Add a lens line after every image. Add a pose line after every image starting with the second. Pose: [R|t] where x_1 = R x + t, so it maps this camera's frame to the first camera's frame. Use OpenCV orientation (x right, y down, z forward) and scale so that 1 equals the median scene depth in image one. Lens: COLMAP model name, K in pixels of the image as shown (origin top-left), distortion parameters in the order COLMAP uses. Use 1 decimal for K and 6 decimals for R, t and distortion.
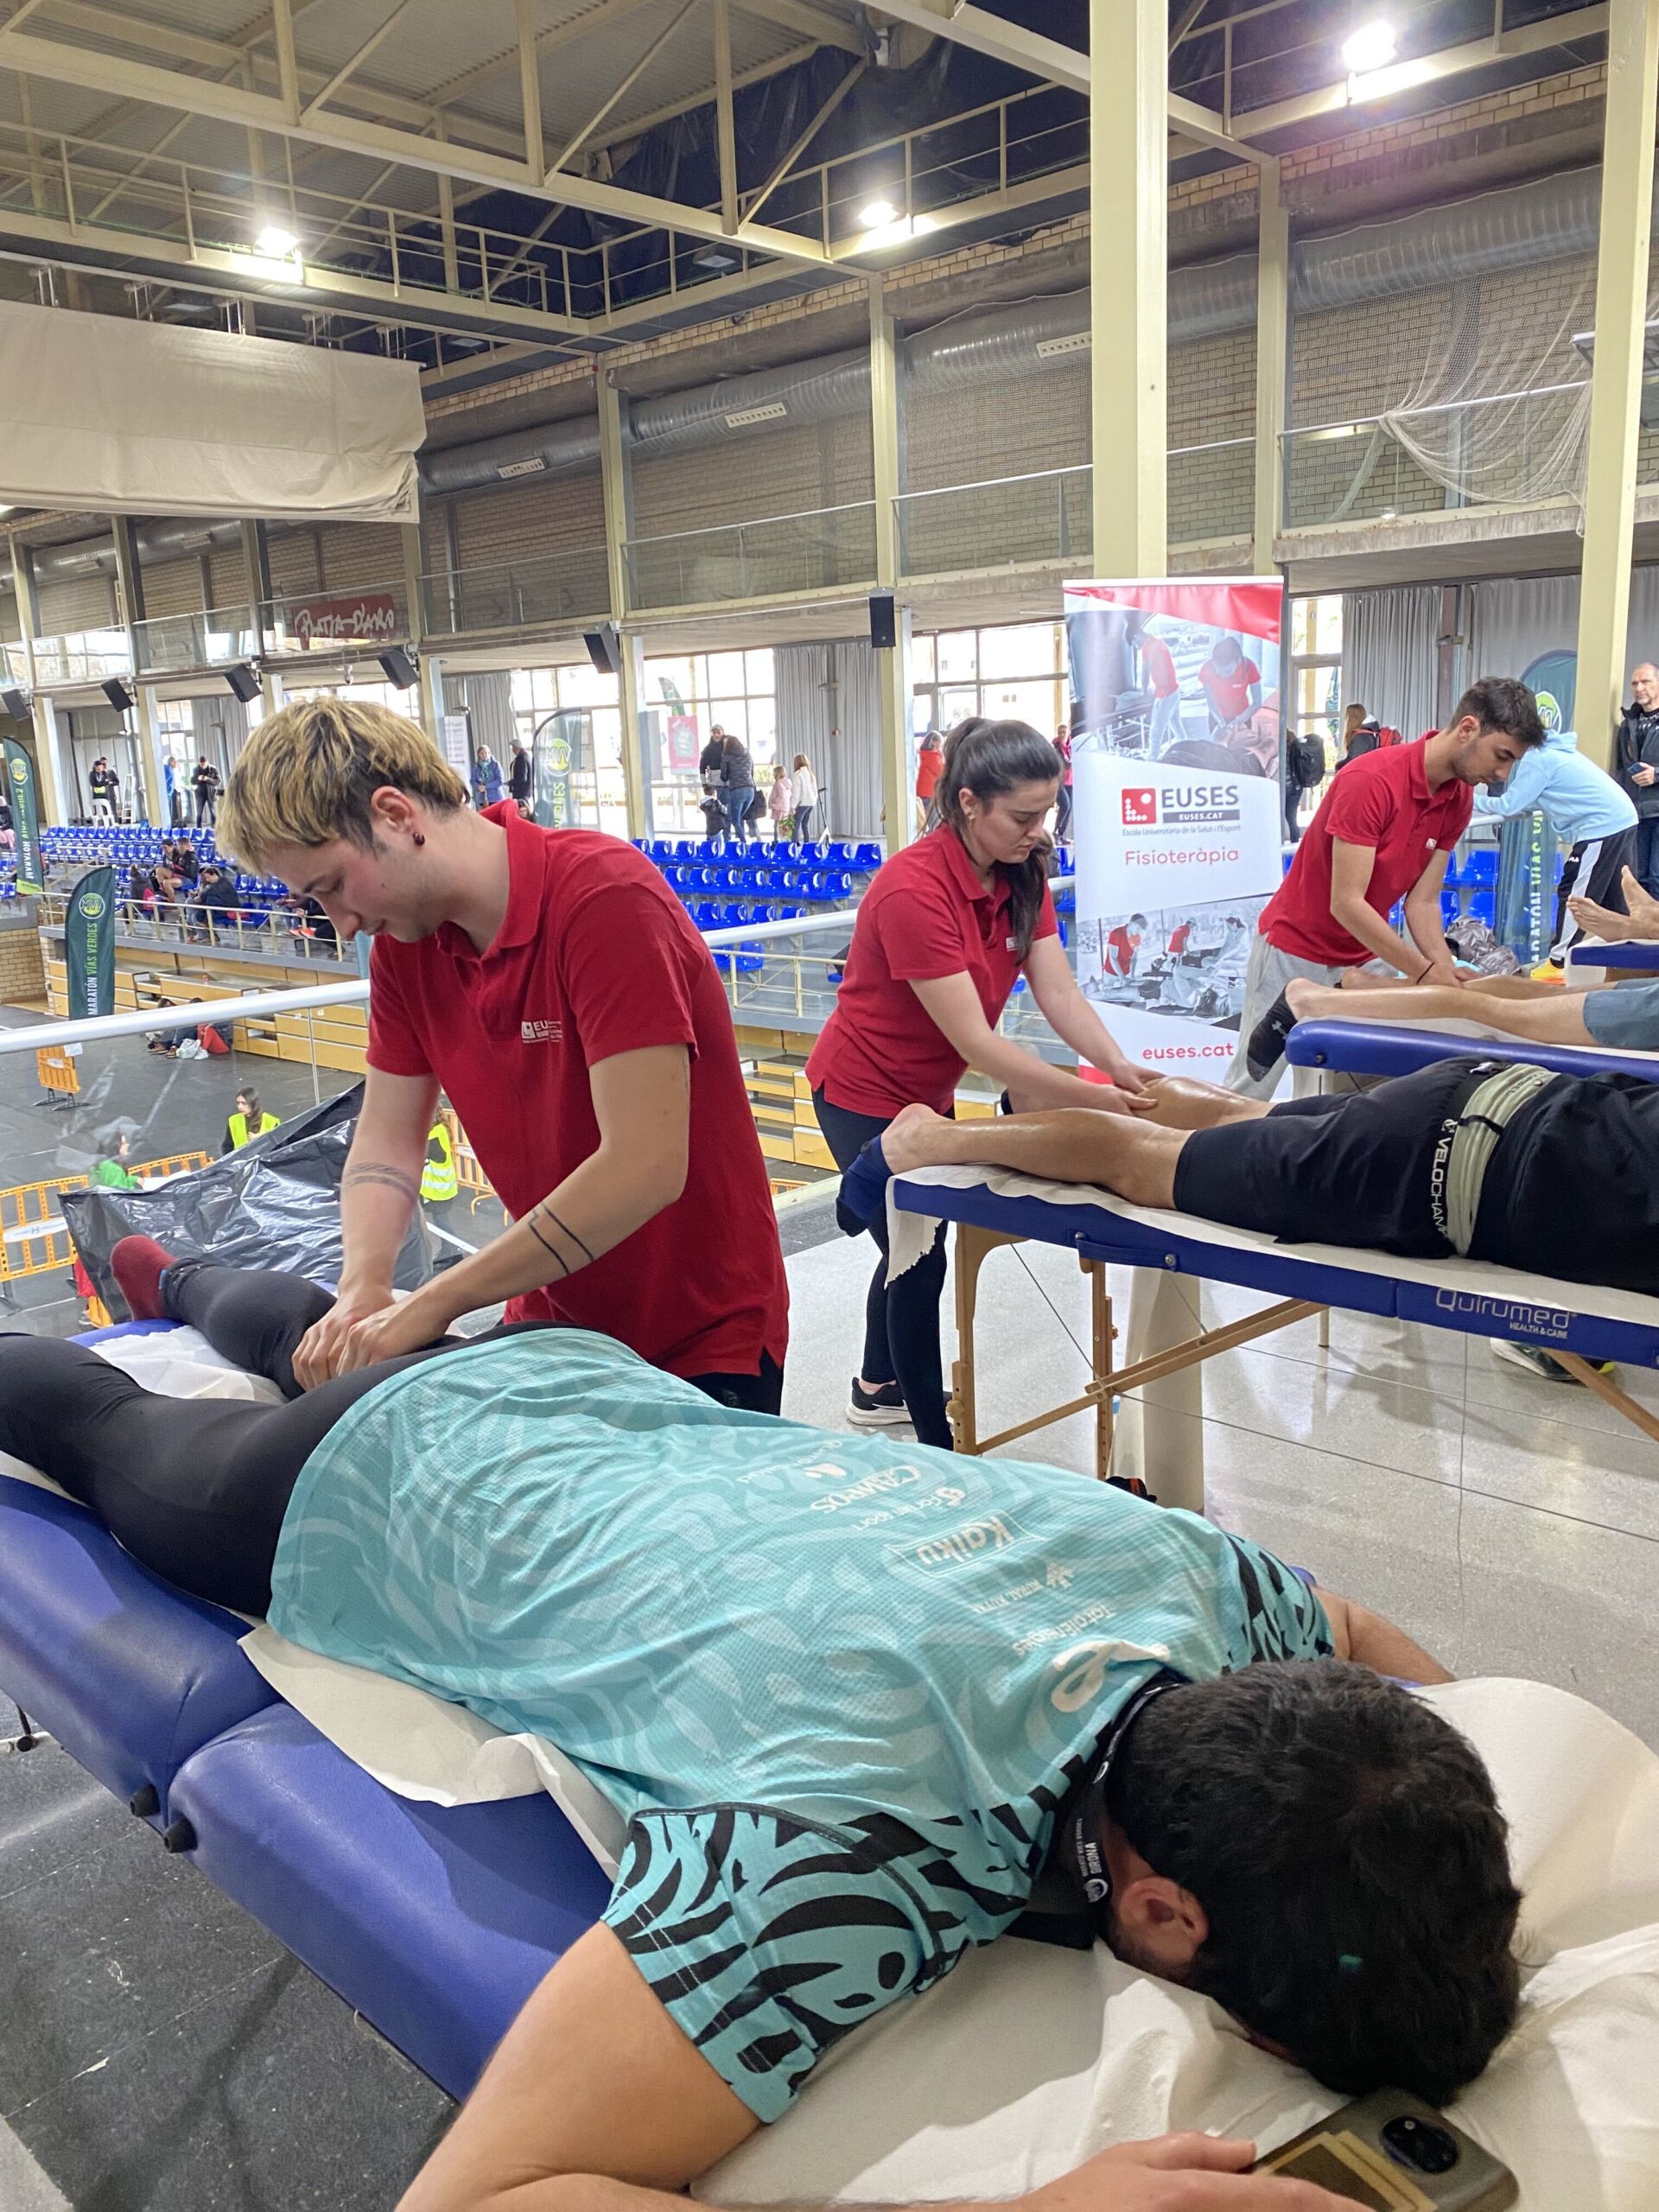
lens RADIAL K [[1707.0, 0, 829.5], [0, 1707.0, 1106.0], [0, 0, 1]] dist [0.062672, -0.090608]
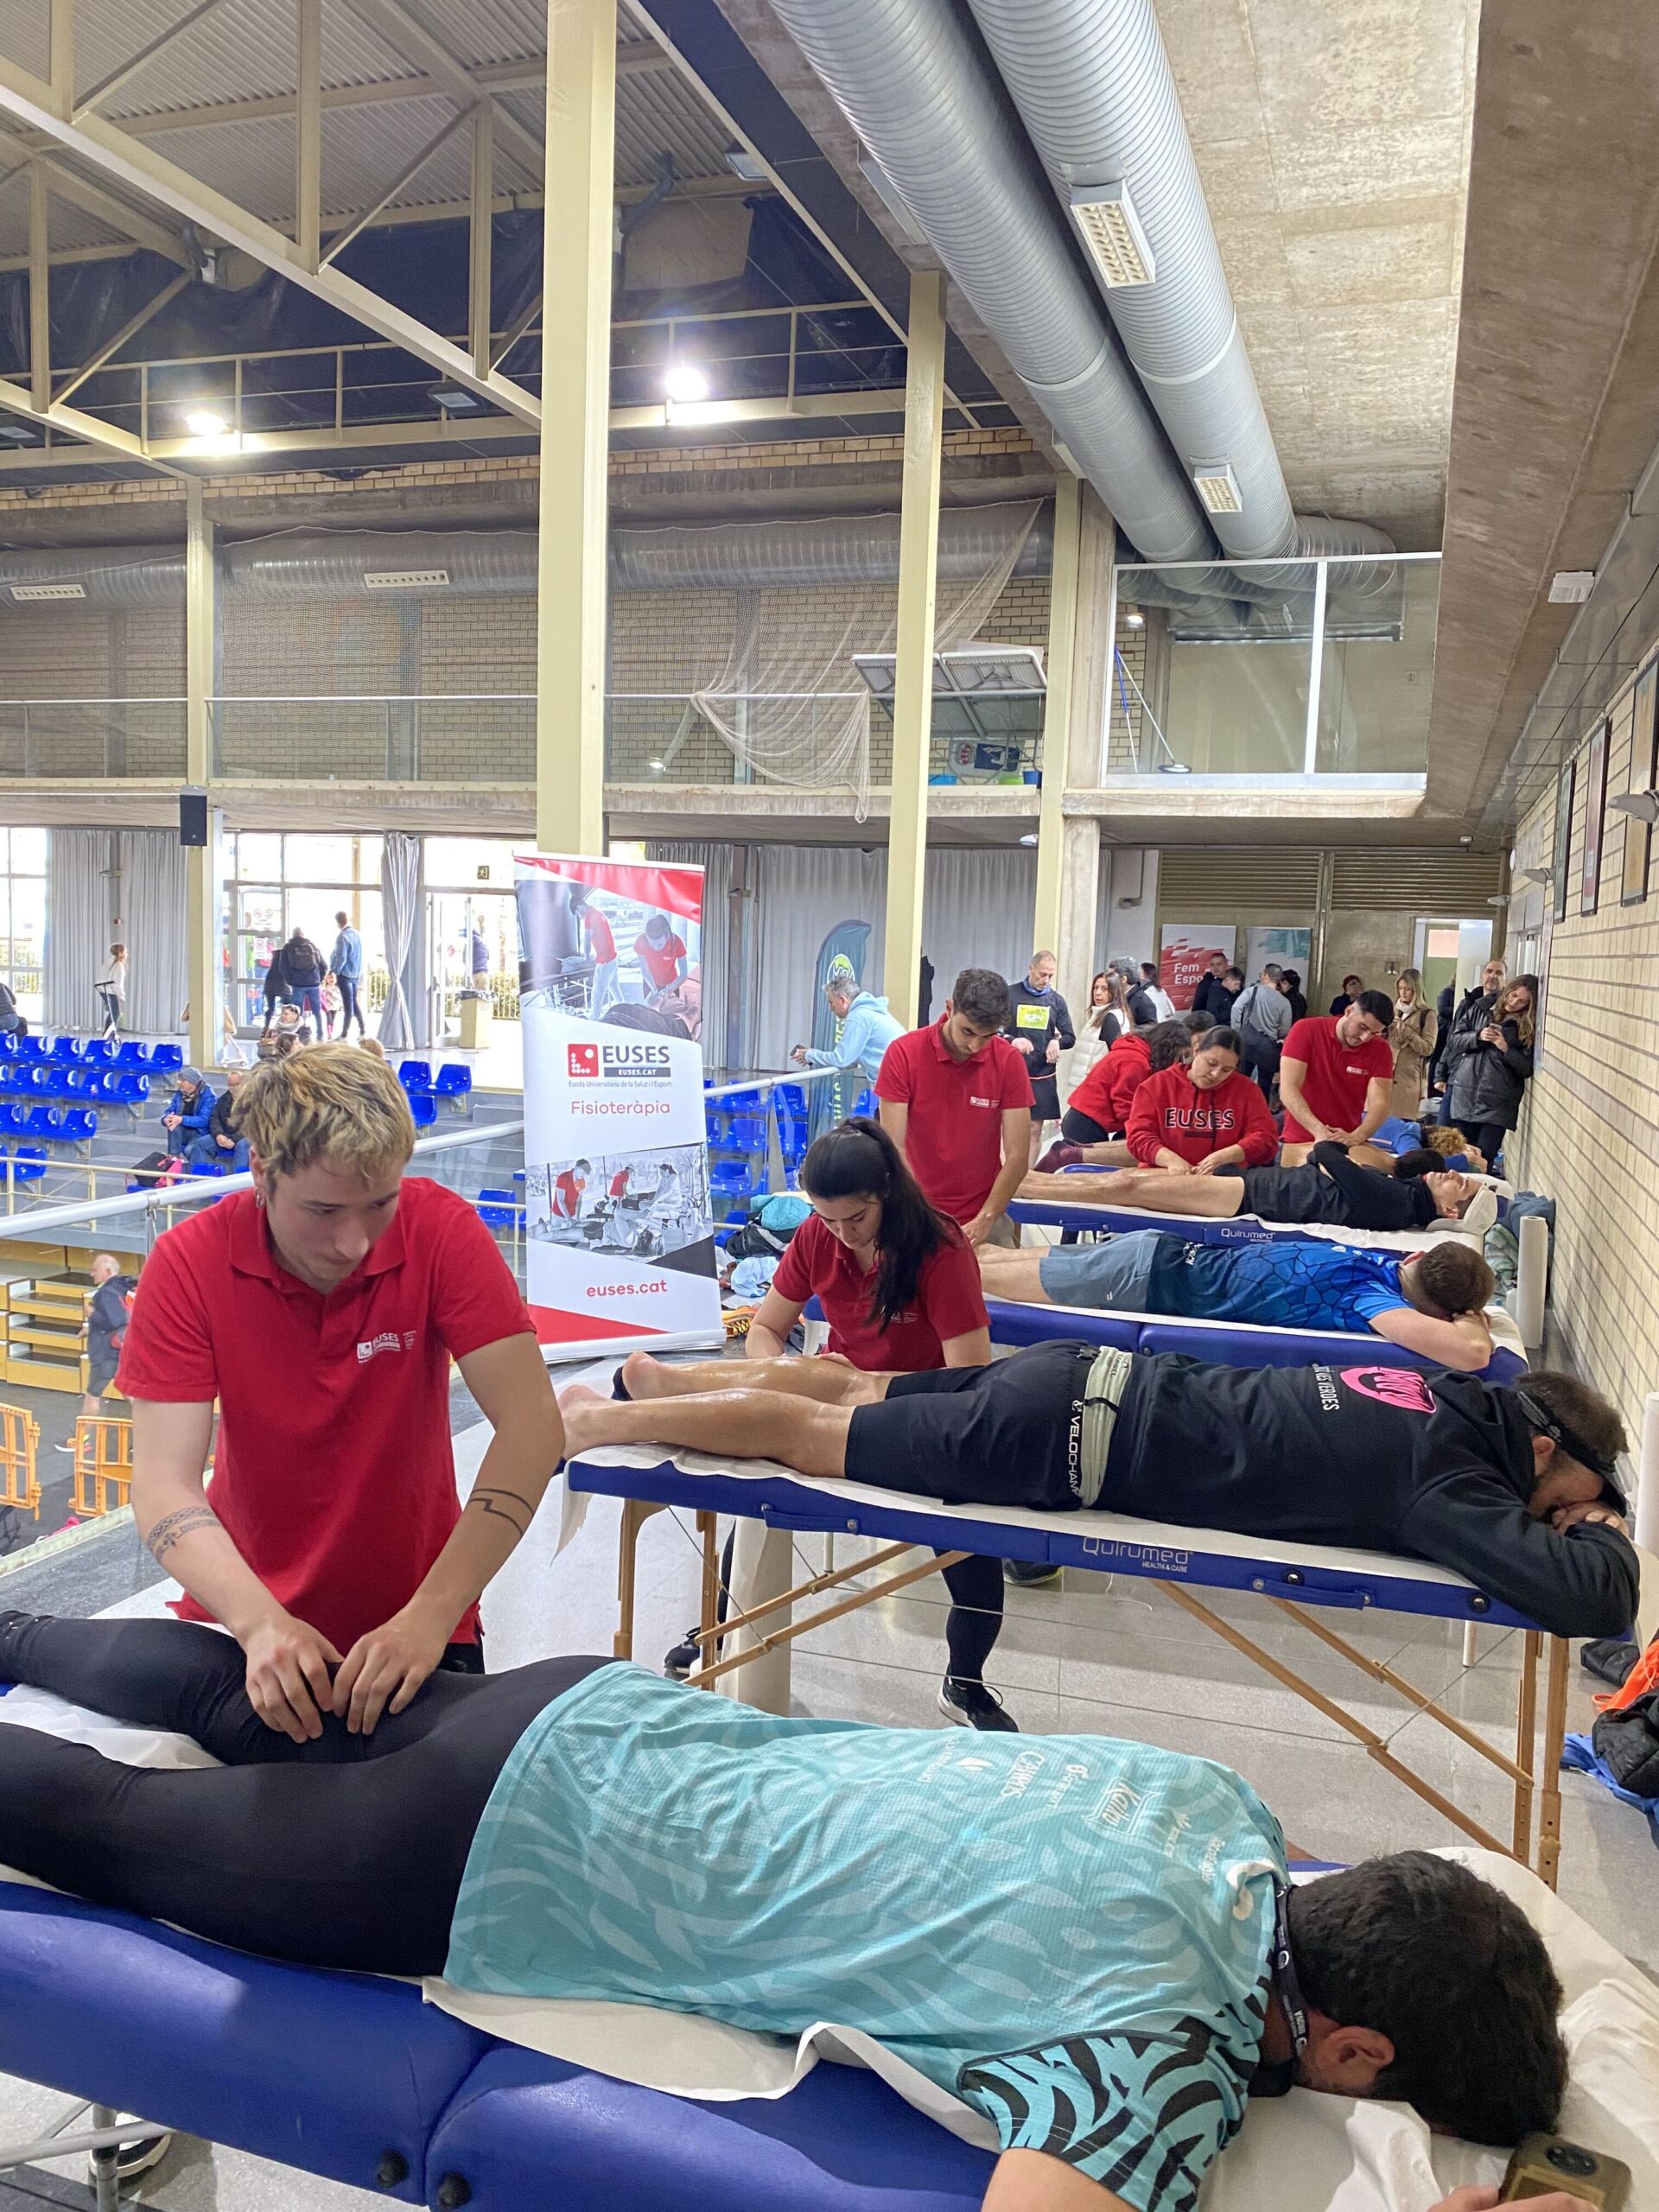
lens RADIAL K [[1732.1, 0, 829.5], [0, 1732.1, 1106.0], [0, 0, 1]] dist [0.050989, -0.011327]
pose [[0.896203, 0.024063, 0.442990, -0.163255], [0.021856, 0.994921, -0.098261, -0.035676], [-0.443105, 0.097744, 0.891125, -0.040372]]
